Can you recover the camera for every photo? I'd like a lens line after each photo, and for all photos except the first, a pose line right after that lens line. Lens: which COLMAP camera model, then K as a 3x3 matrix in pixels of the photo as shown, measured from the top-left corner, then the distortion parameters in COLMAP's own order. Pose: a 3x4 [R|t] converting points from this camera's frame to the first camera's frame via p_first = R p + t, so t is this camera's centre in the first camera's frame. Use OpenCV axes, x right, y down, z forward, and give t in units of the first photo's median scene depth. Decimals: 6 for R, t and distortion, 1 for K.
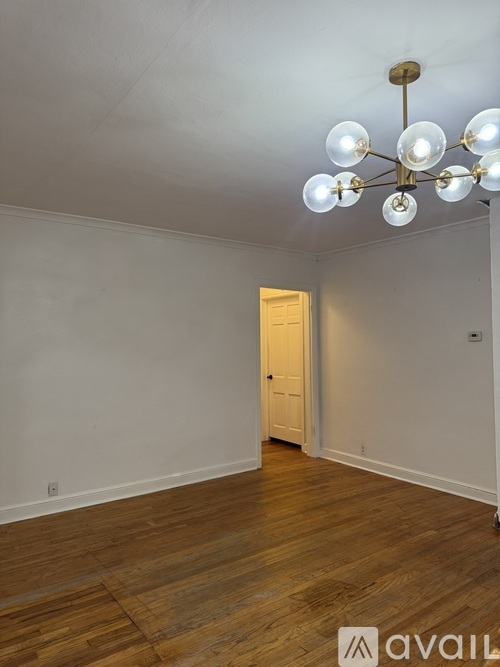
lens RADIAL K [[473.4, 0, 251.0], [0, 473.4, 331.7], [0, 0, 1]] dist [0.052457, -0.055575]
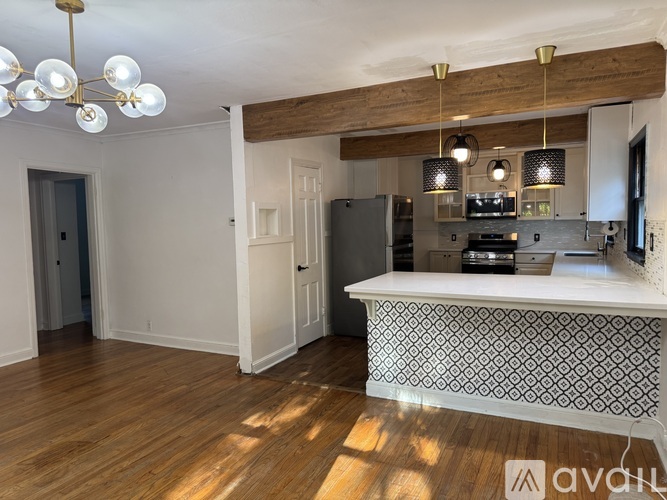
lens RADIAL K [[473.4, 0, 333.4], [0, 473.4, 251.4], [0, 0, 1]] dist [0.052457, -0.055575]
pose [[0.888628, -0.038567, 0.457004, 0.204313], [-0.001523, 0.996204, 0.087031, -0.025796], [-0.458625, -0.078035, 0.885197, -0.229512]]
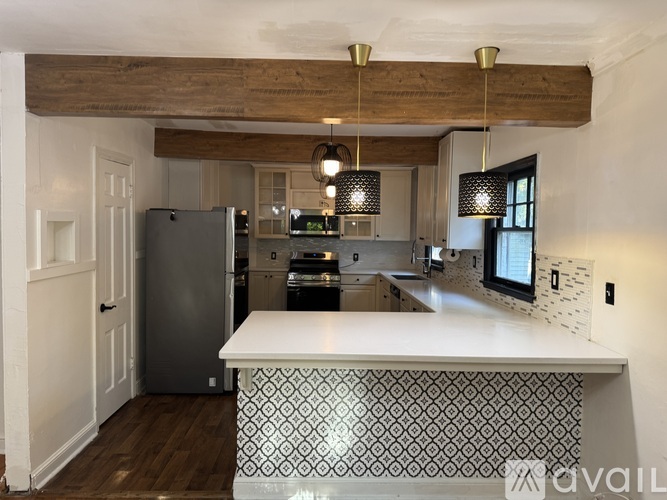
lens RADIAL K [[479.4, 0, 331.8], [0, 479.4, 245.7], [0, 0, 1]] dist [0.055882, -0.069528]
pose [[0.580631, -0.012360, 0.814073, 0.230708], [-0.046047, 0.997786, 0.047992, -0.052414], [-0.812864, -0.065352, 0.578776, 0.188001]]
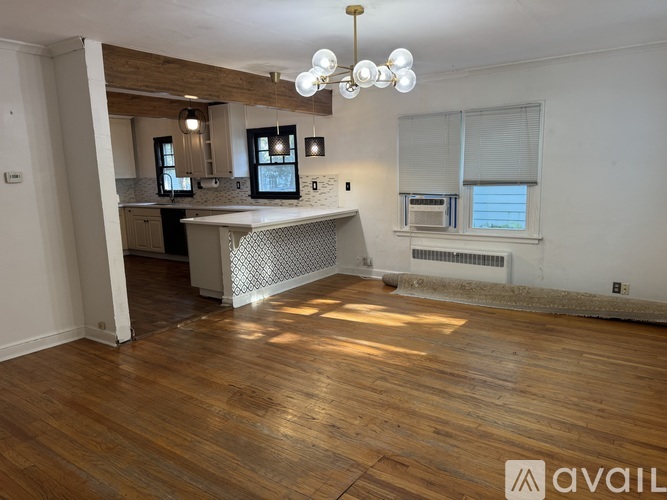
lens RADIAL K [[470.4, 0, 320.9], [0, 470.4, 252.9], [0, 0, 1]] dist [0.197030, -0.261129]
pose [[-0.286118, -0.150733, 0.946264, -0.802870], [0.001004, 0.987502, 0.157605, 0.007767], [-0.958194, 0.046044, -0.282391, 0.989989]]
